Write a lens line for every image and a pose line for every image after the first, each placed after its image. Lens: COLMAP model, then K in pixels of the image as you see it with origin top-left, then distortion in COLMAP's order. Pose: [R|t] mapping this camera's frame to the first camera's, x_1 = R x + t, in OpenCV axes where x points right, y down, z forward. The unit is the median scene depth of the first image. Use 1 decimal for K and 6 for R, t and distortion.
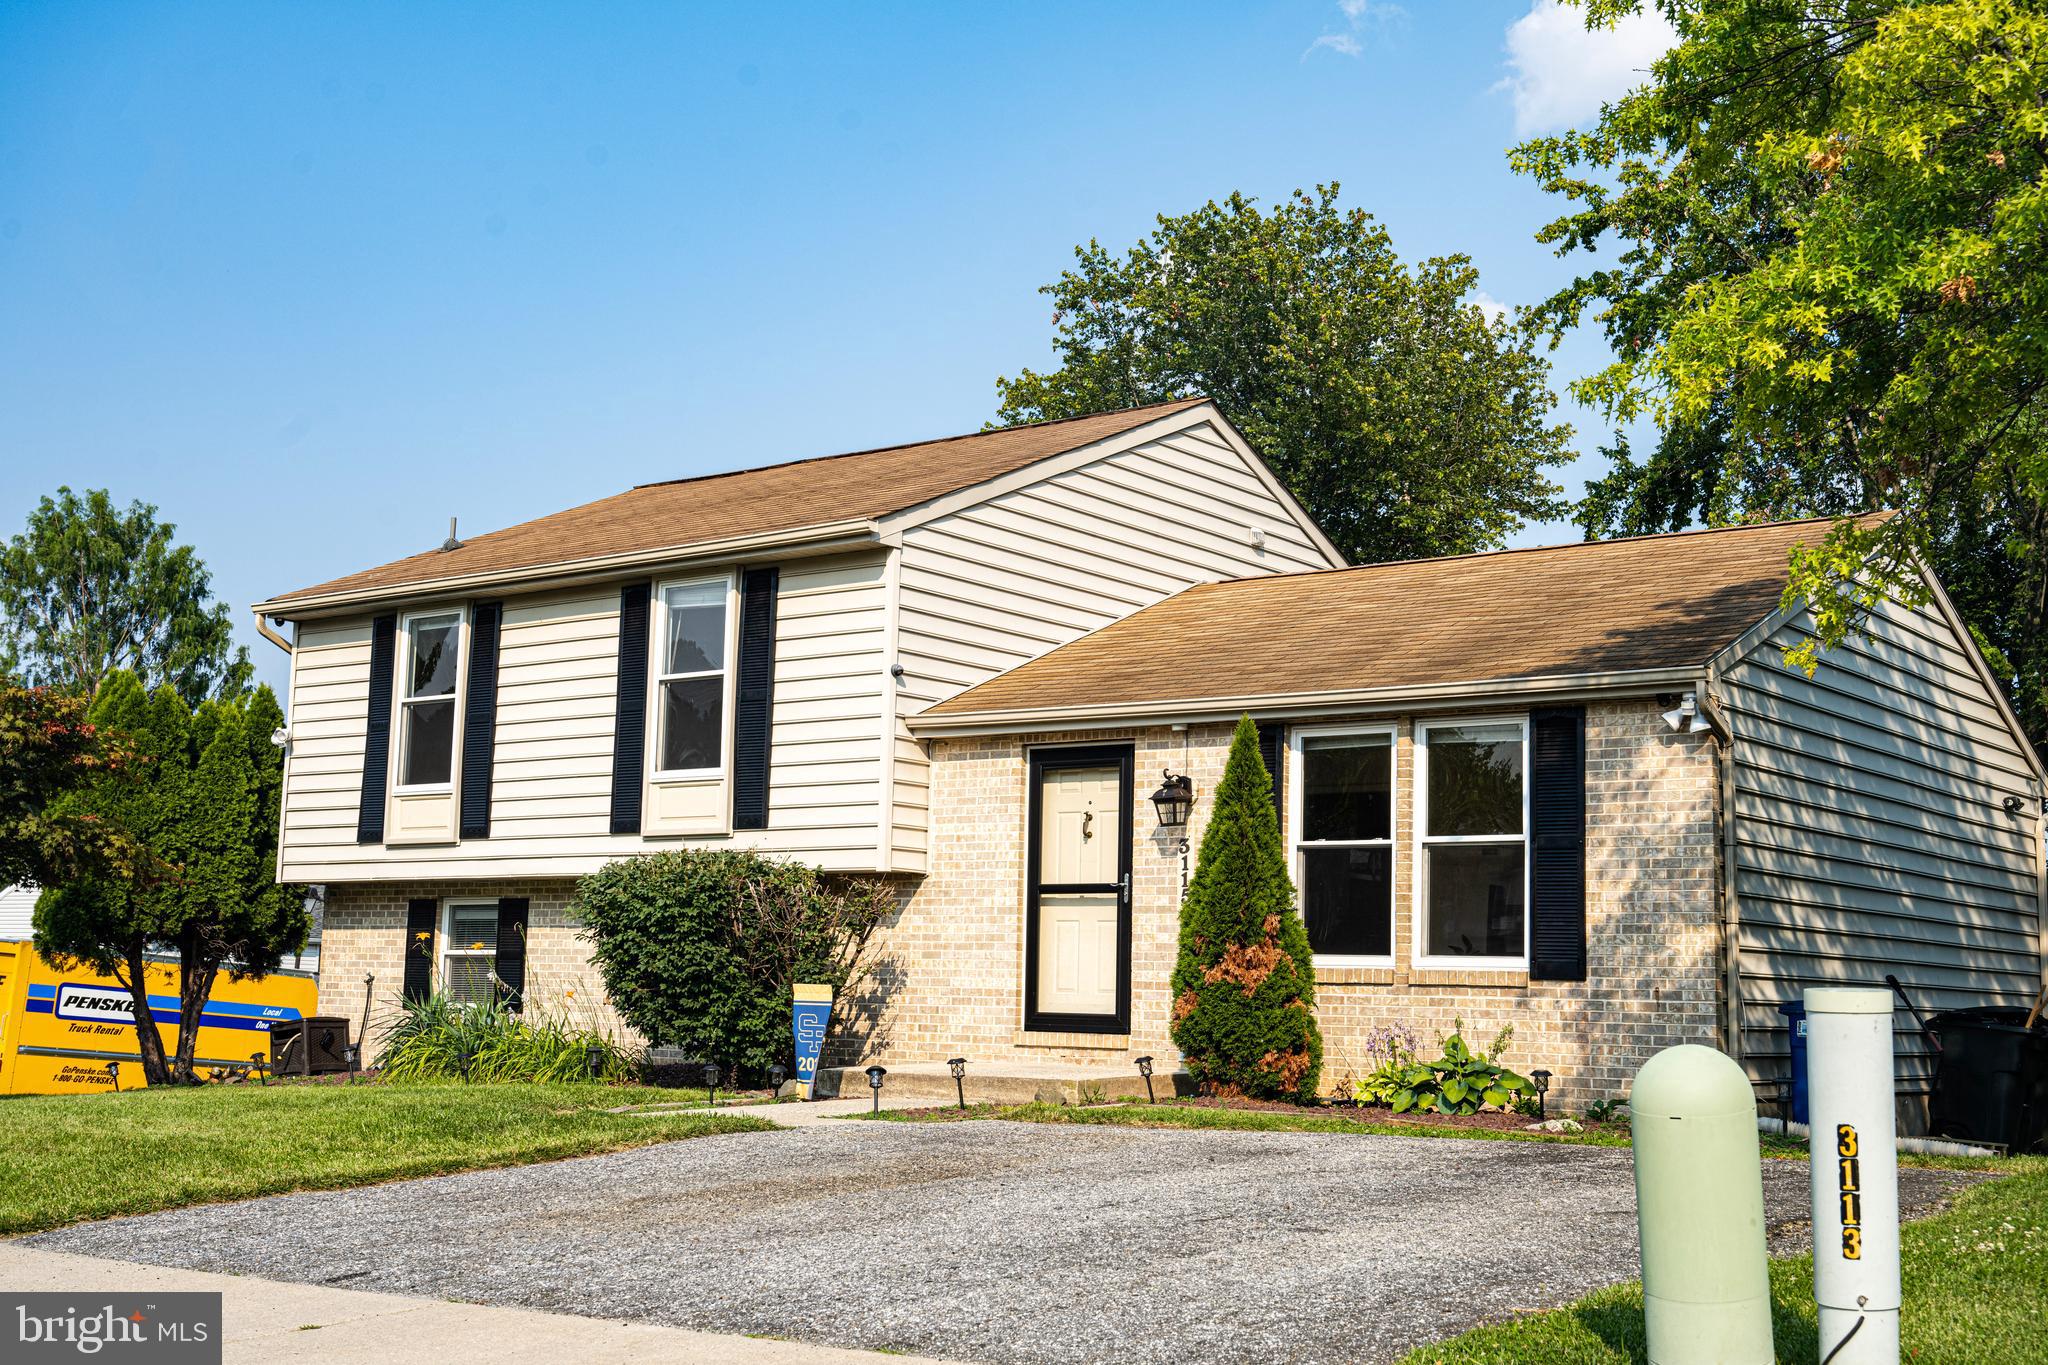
lens RADIAL K [[2364.7, 0, 1023.1], [0, 2364.7, 680.0], [0, 0, 1]] dist [-0.006912, 0.000000]
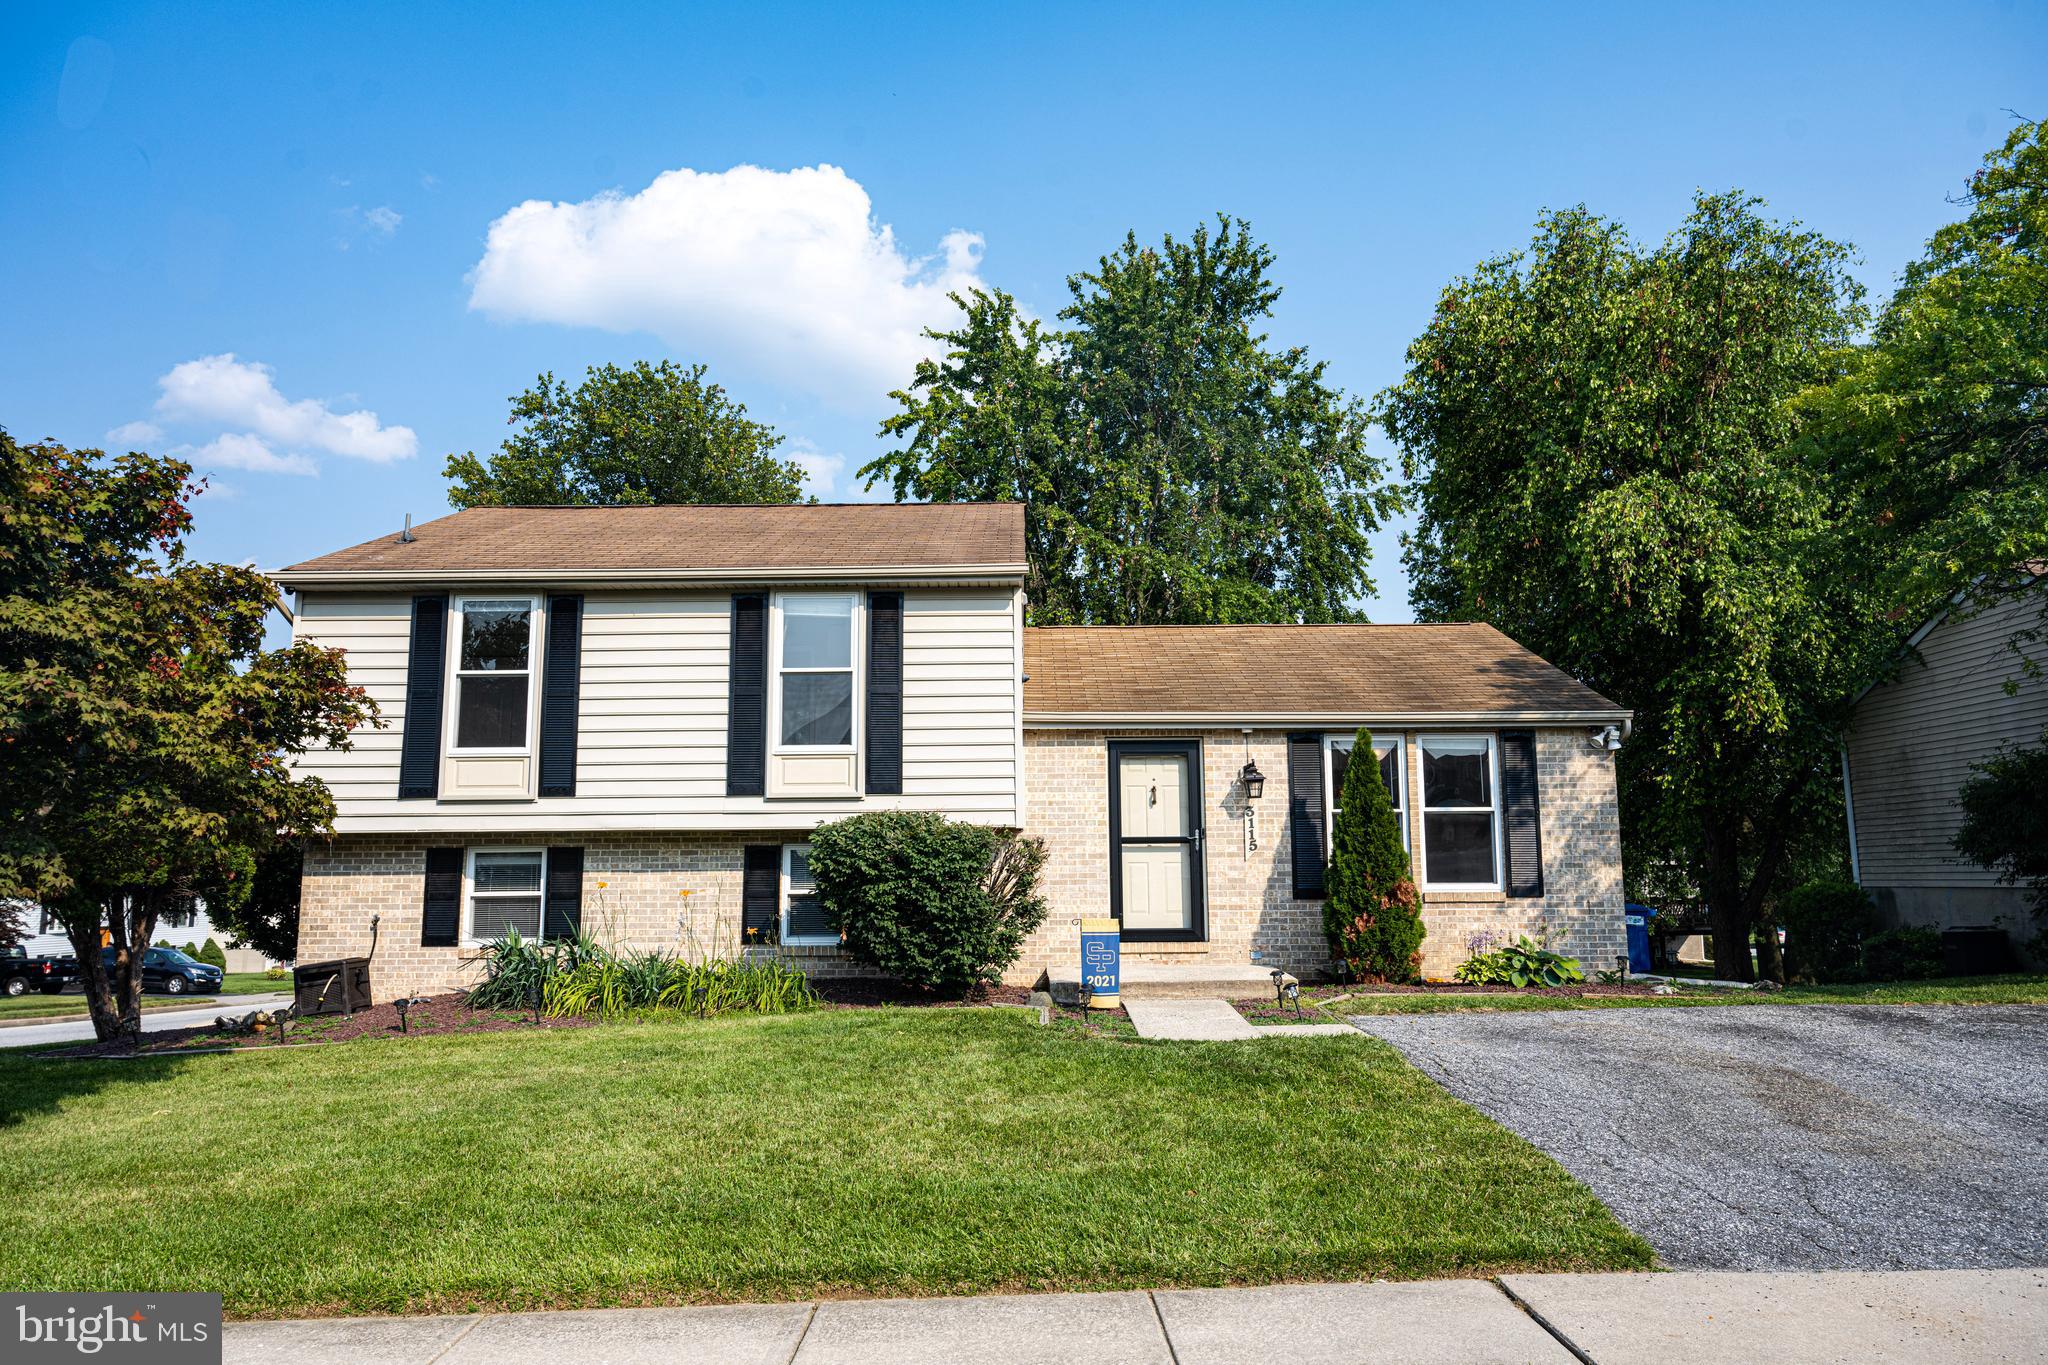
lens RADIAL K [[1346.5, 0, 1025.9], [0, 1346.5, 679.6], [0, 0, 1]] dist [-0.004449, 0.000685]
pose [[0.799669, 0.059003, 0.597535, -0.517727], [-0.055044, 0.998173, -0.024900, 0.015827], [-0.597913, -0.012979, 0.801456, 0.388866]]
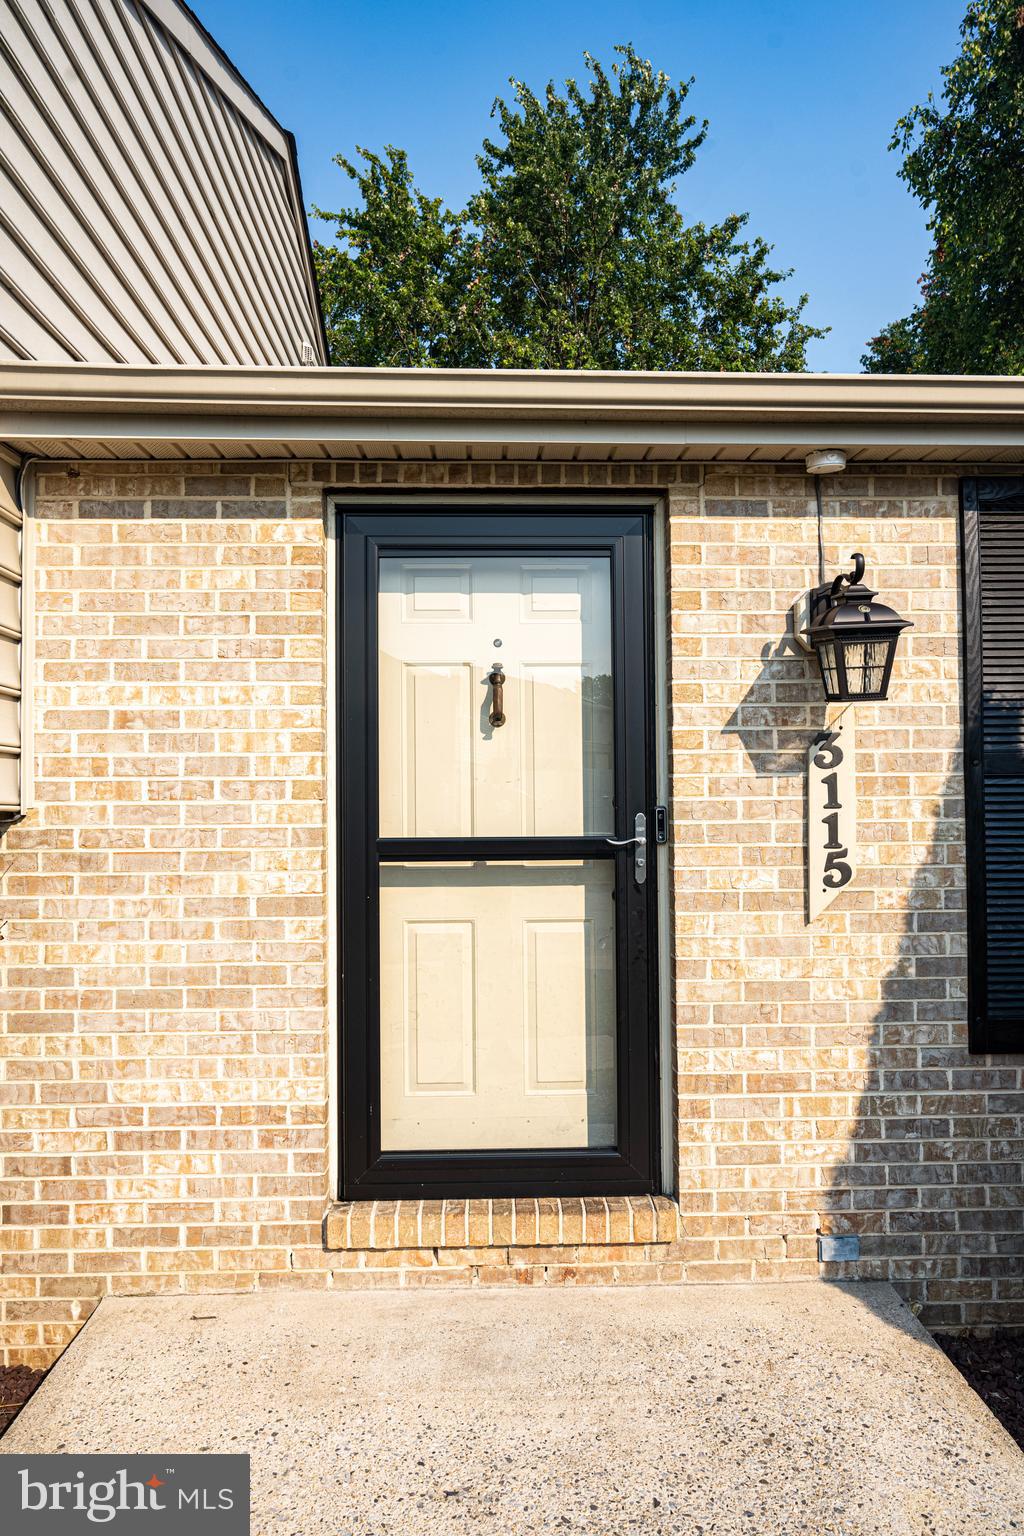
lens RADIAL K [[1009.9, 0, 506.7], [0, 1009.9, 764.2], [0, 0, 1]] dist [-0.004449, 0.000685]
pose [[0.780069, -0.012926, 0.625560, -0.082866], [-0.059174, 0.993781, 0.094324, 0.055811], [-0.622889, -0.110596, 0.774453, 0.845457]]
